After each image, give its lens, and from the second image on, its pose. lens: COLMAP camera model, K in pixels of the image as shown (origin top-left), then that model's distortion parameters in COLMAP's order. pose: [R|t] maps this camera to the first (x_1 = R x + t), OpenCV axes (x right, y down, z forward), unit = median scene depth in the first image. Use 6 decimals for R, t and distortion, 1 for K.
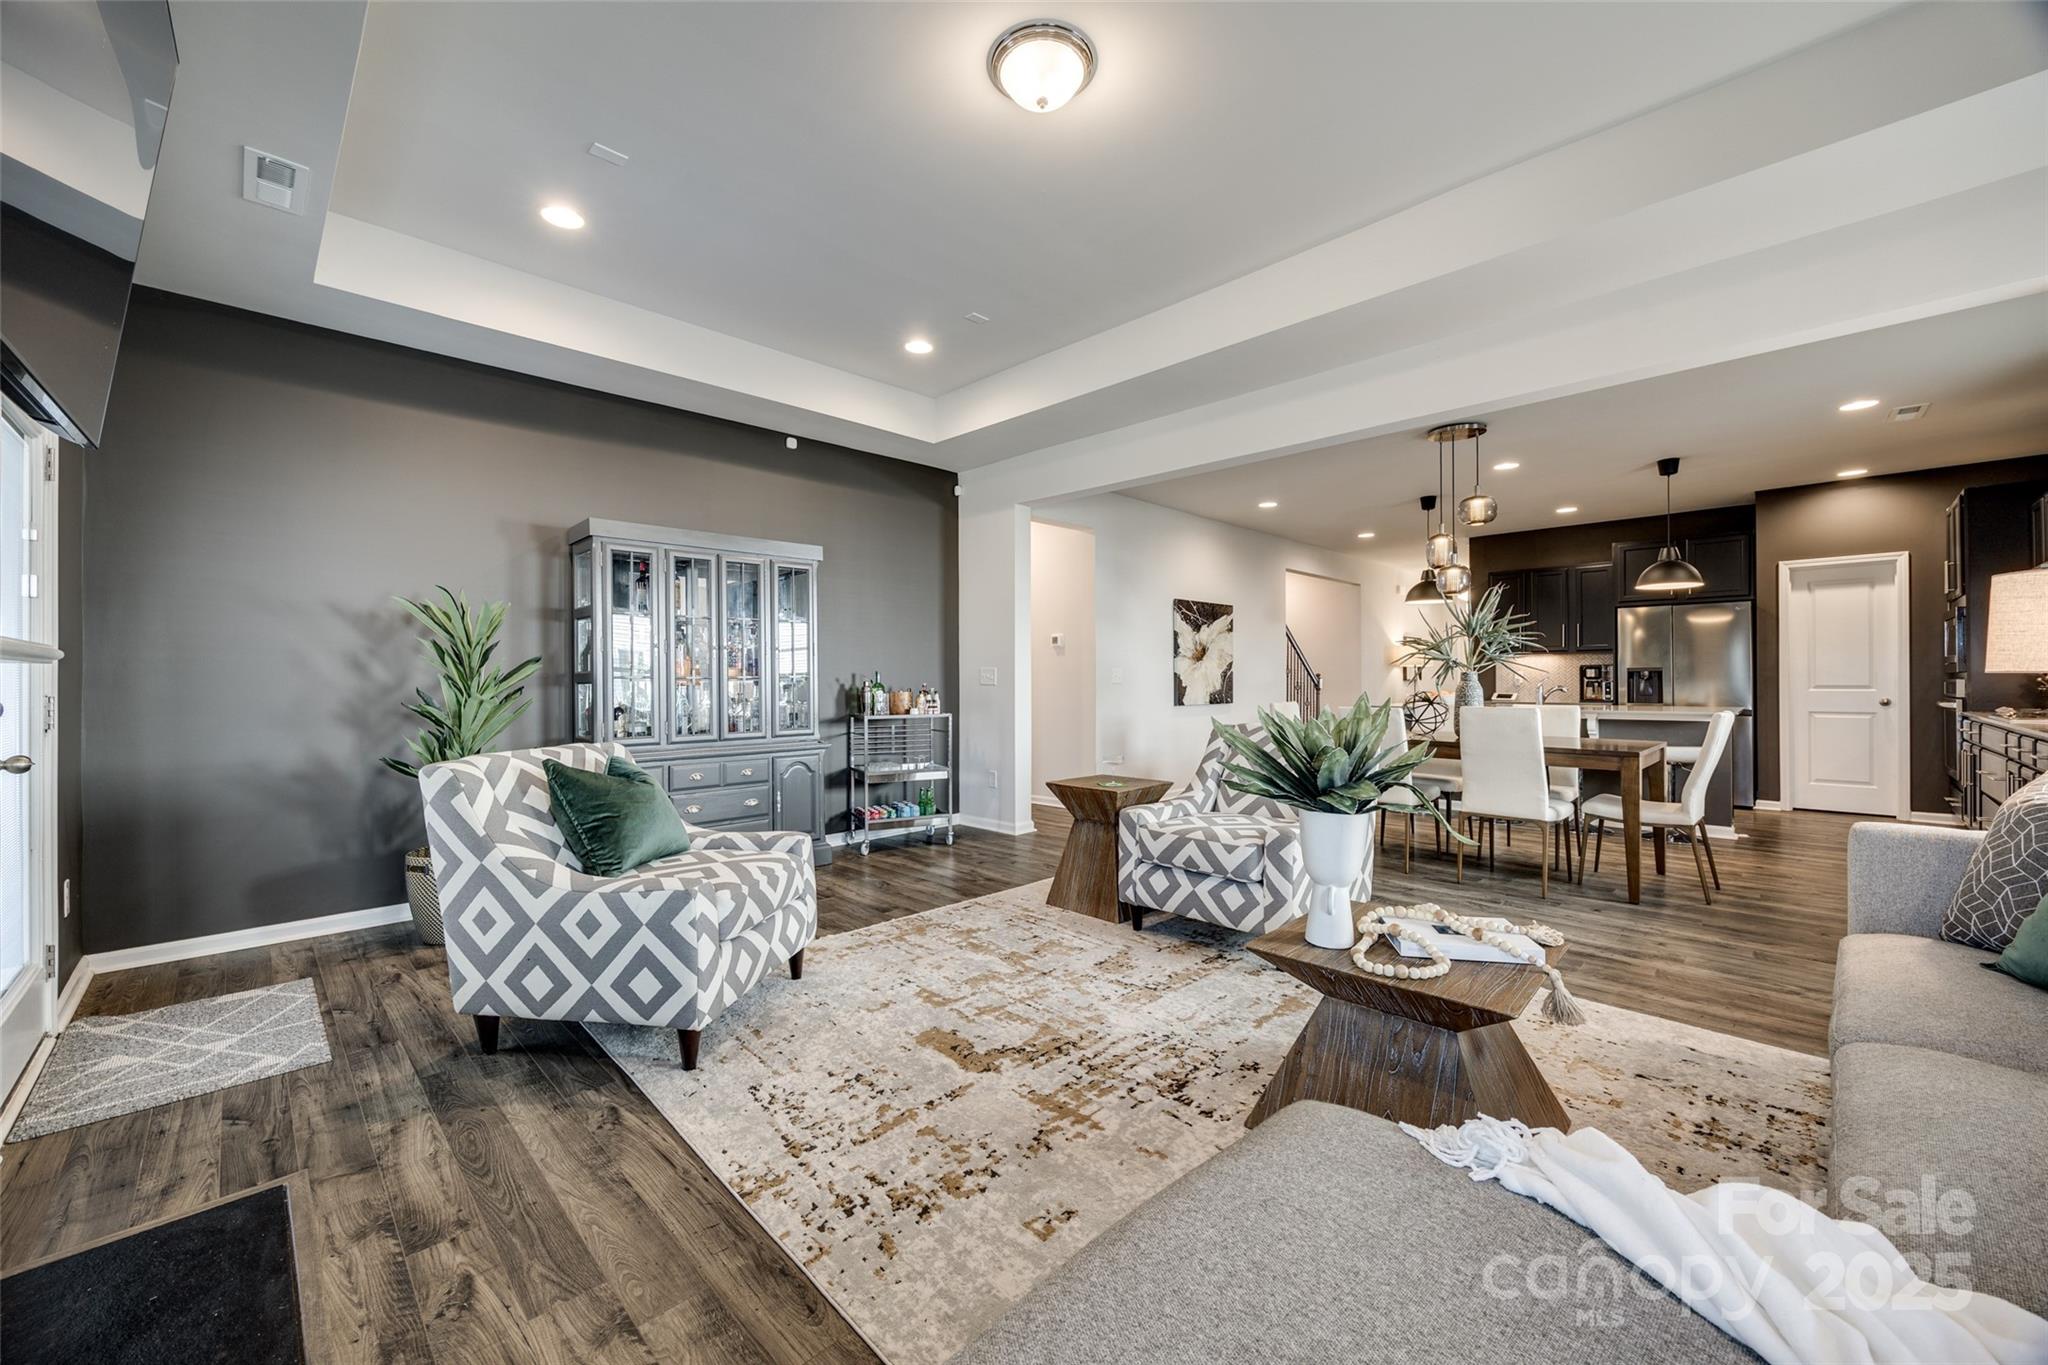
lens RADIAL K [[783.8, 0, 1015.8], [0, 783.8, 678.8], [0, 0, 1]] dist [-0.003673, 0.000346]
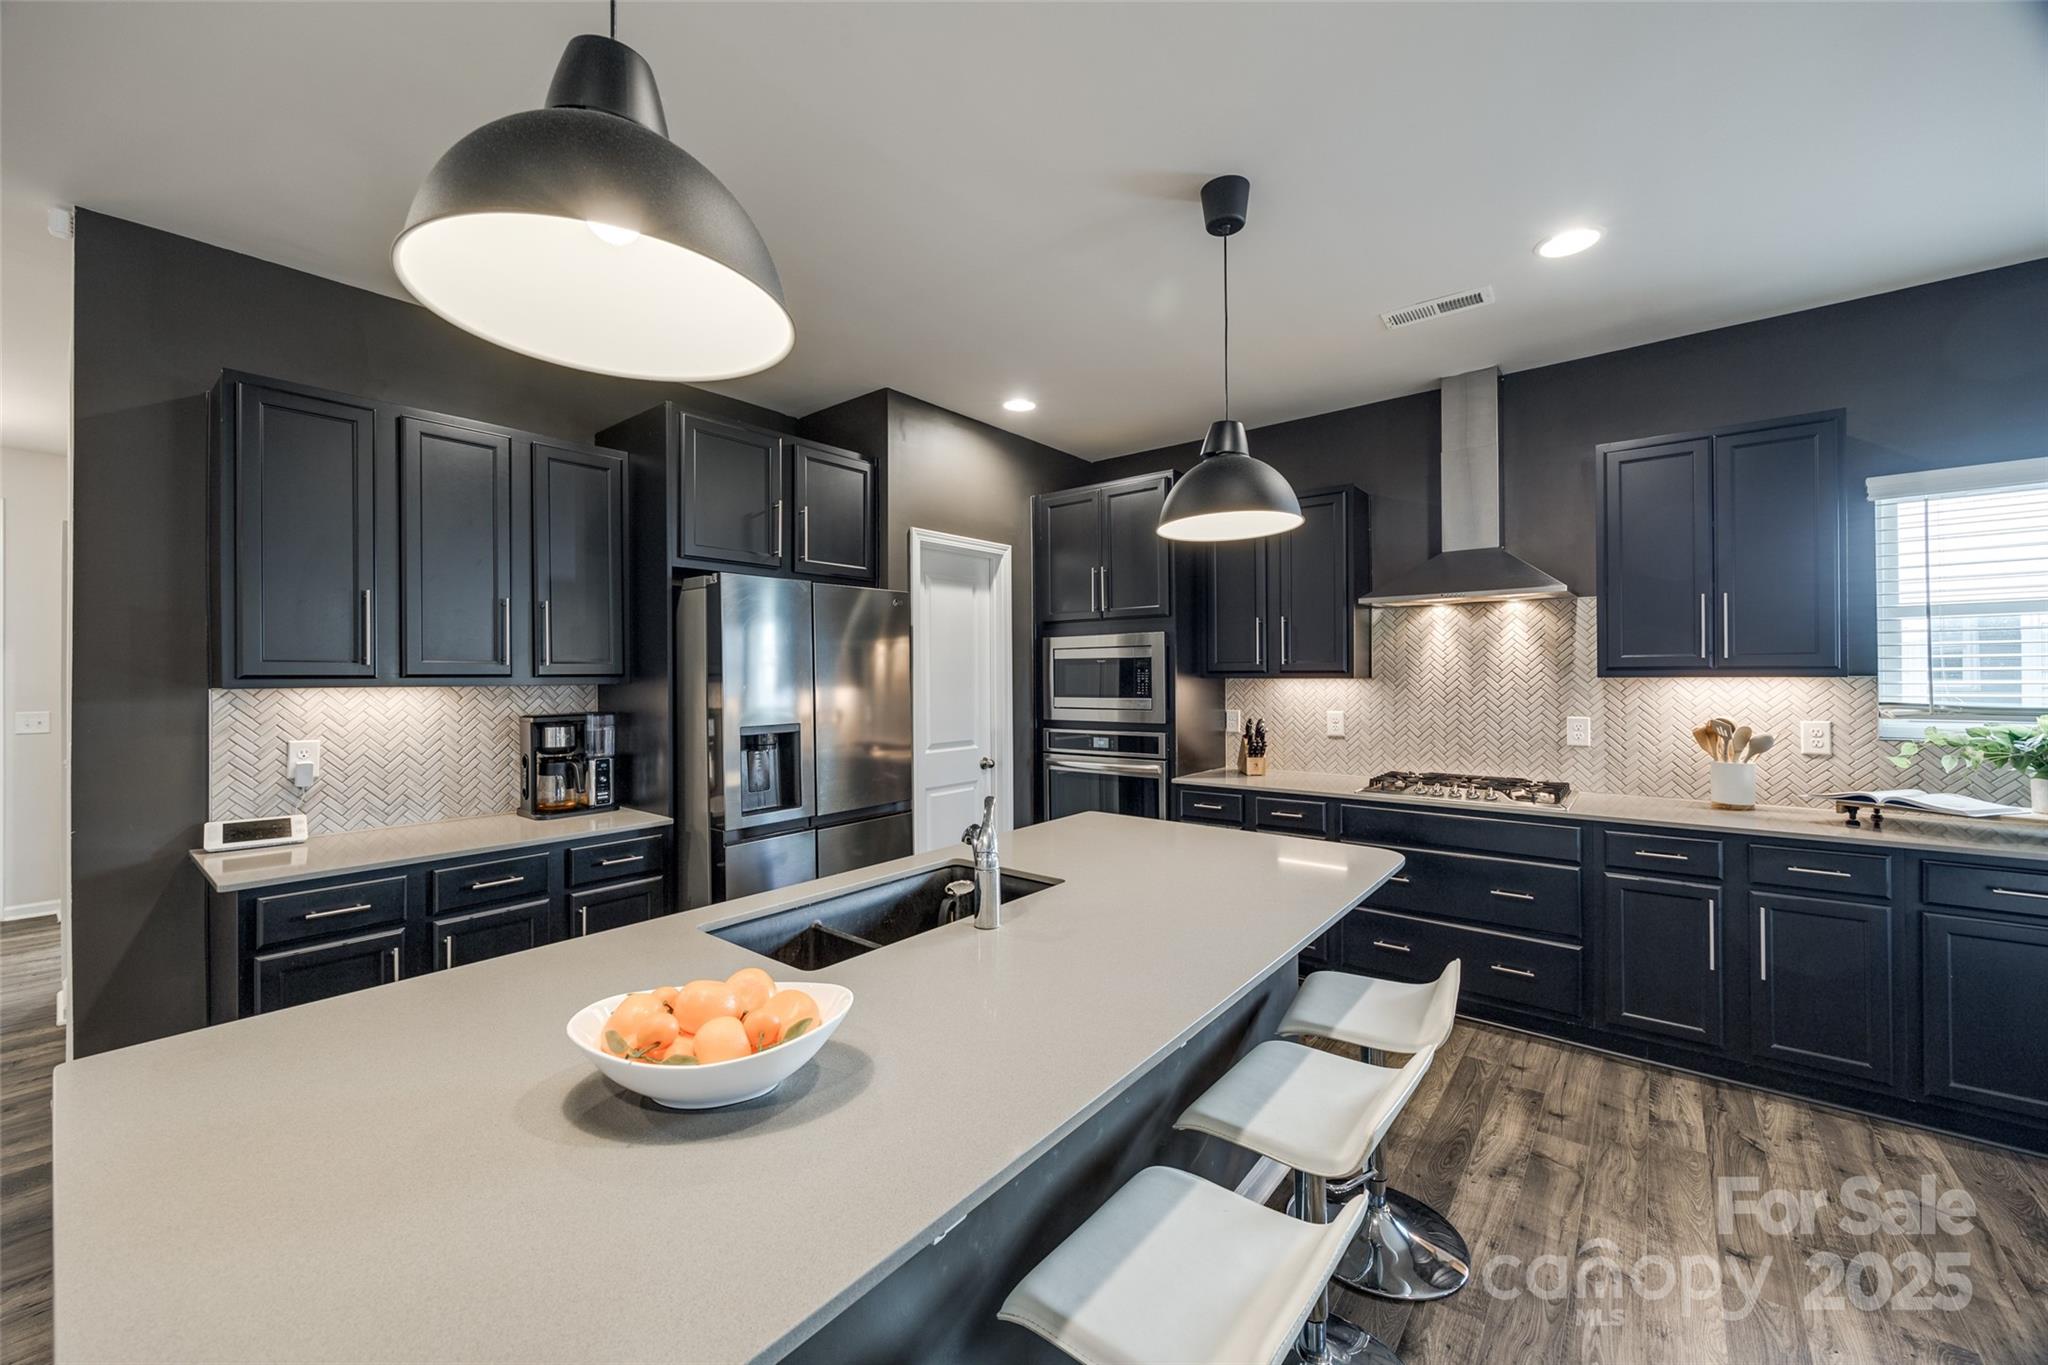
lens RADIAL K [[783.8, 0, 1017.2], [0, 783.8, 686.0], [0, 0, 1]] dist [-0.003673, 0.000346]
pose [[-0.111544, -0.005193, 0.993746, 0.445585], [0.005369, 0.999969, 0.005829, -0.041950], [-0.993745, 0.005986, -0.111513, 1.073449]]
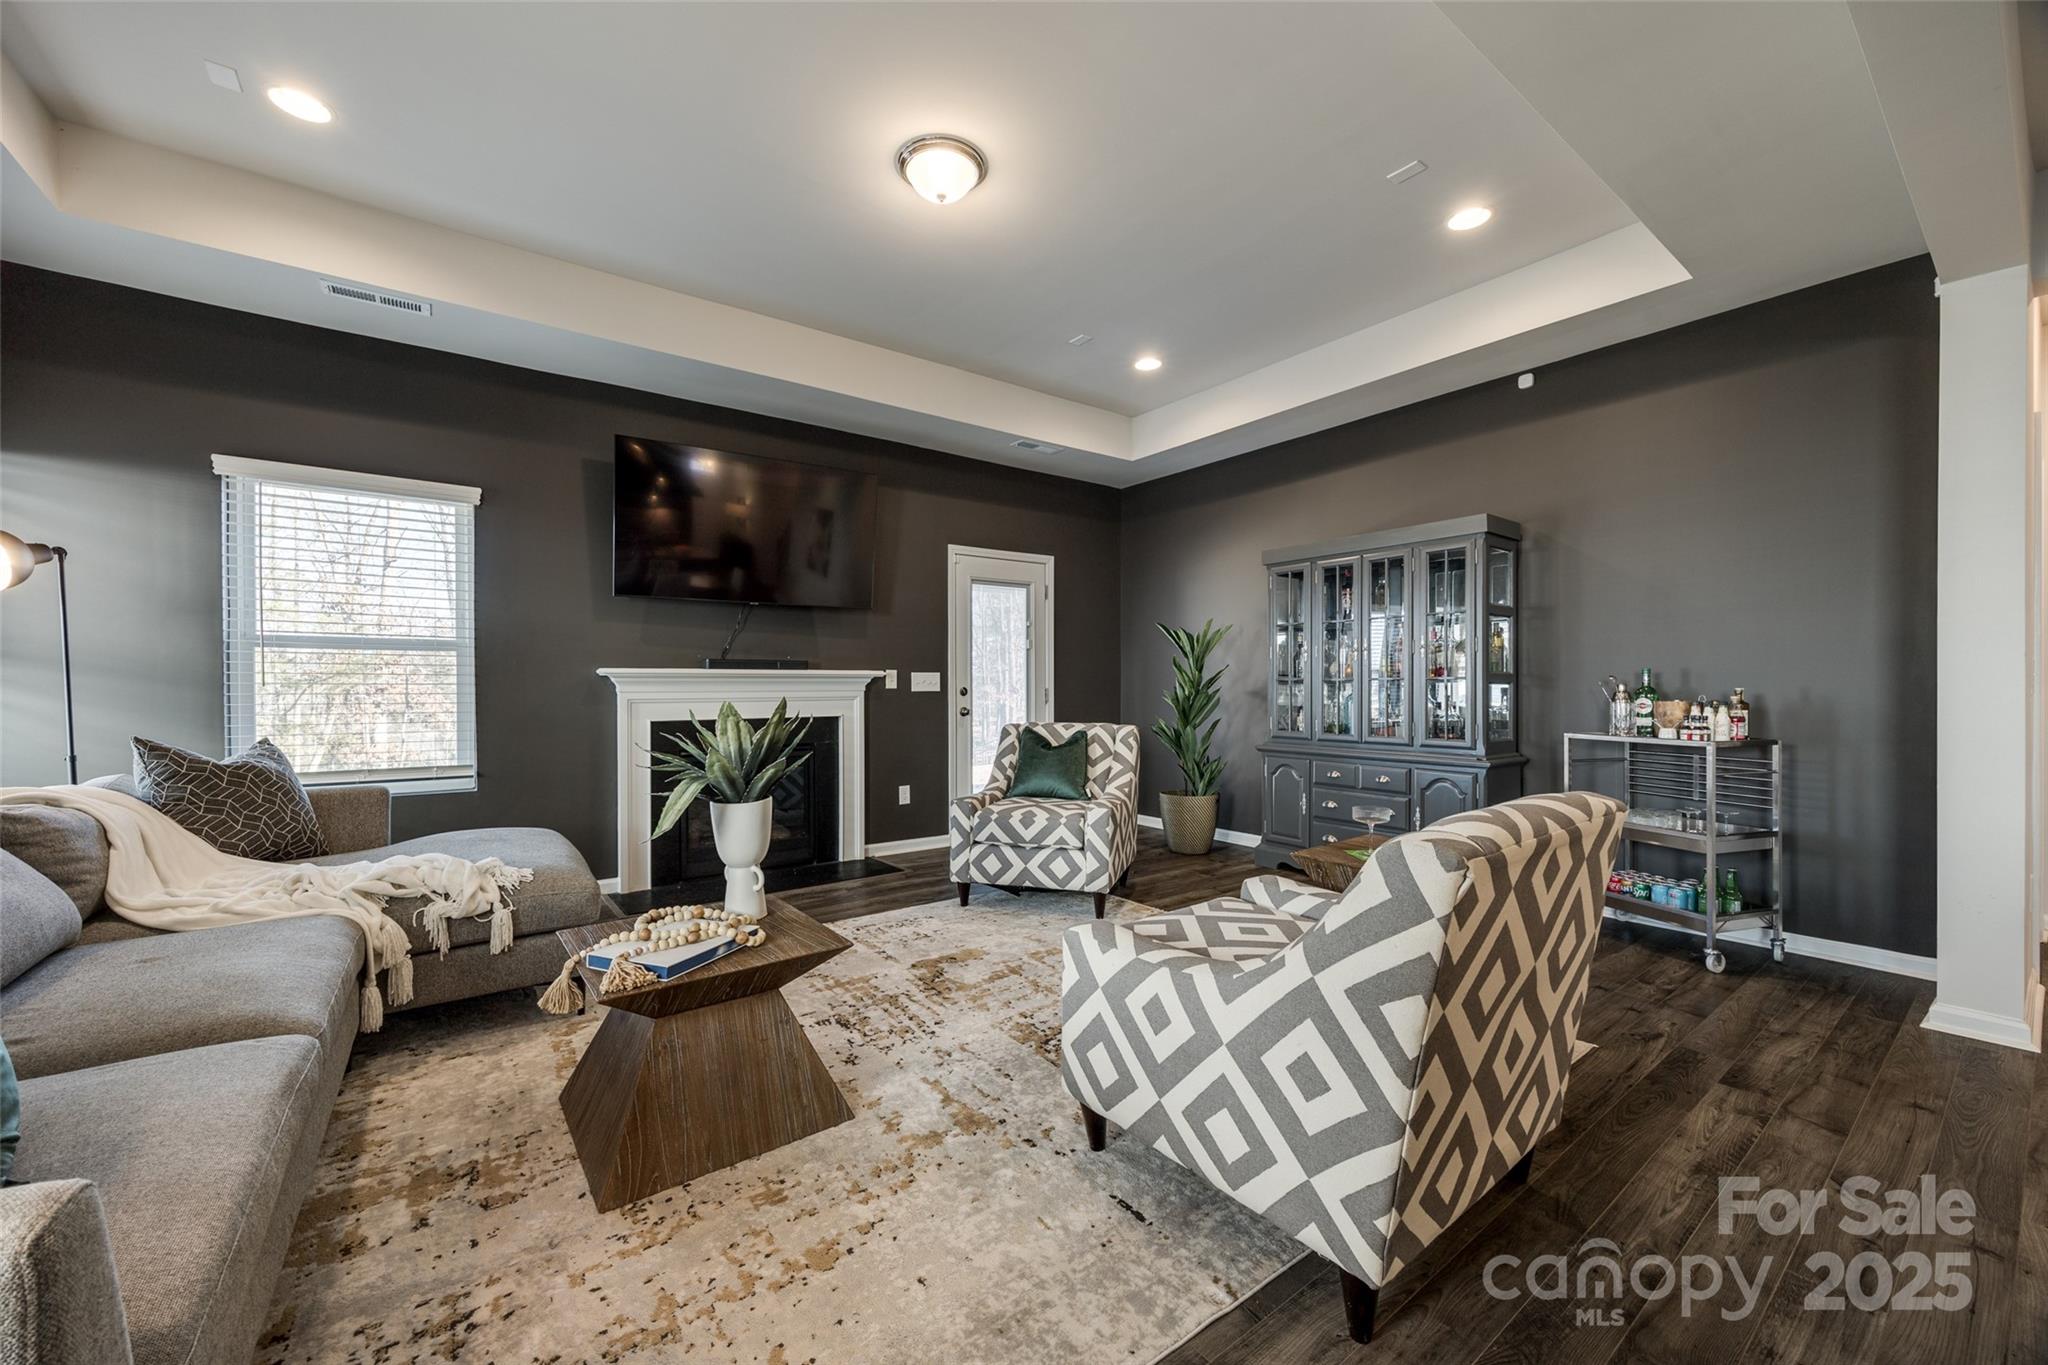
lens RADIAL K [[783.8, 0, 1019.0], [0, 783.8, 691.1], [0, 0, 1]] dist [-0.003673, 0.000346]
pose [[-0.140638, 0.015726, -0.989936, 0.476493], [0.003466, 0.999876, 0.015392, -0.002519], [0.990055, -0.001266, -0.140675, 0.505854]]
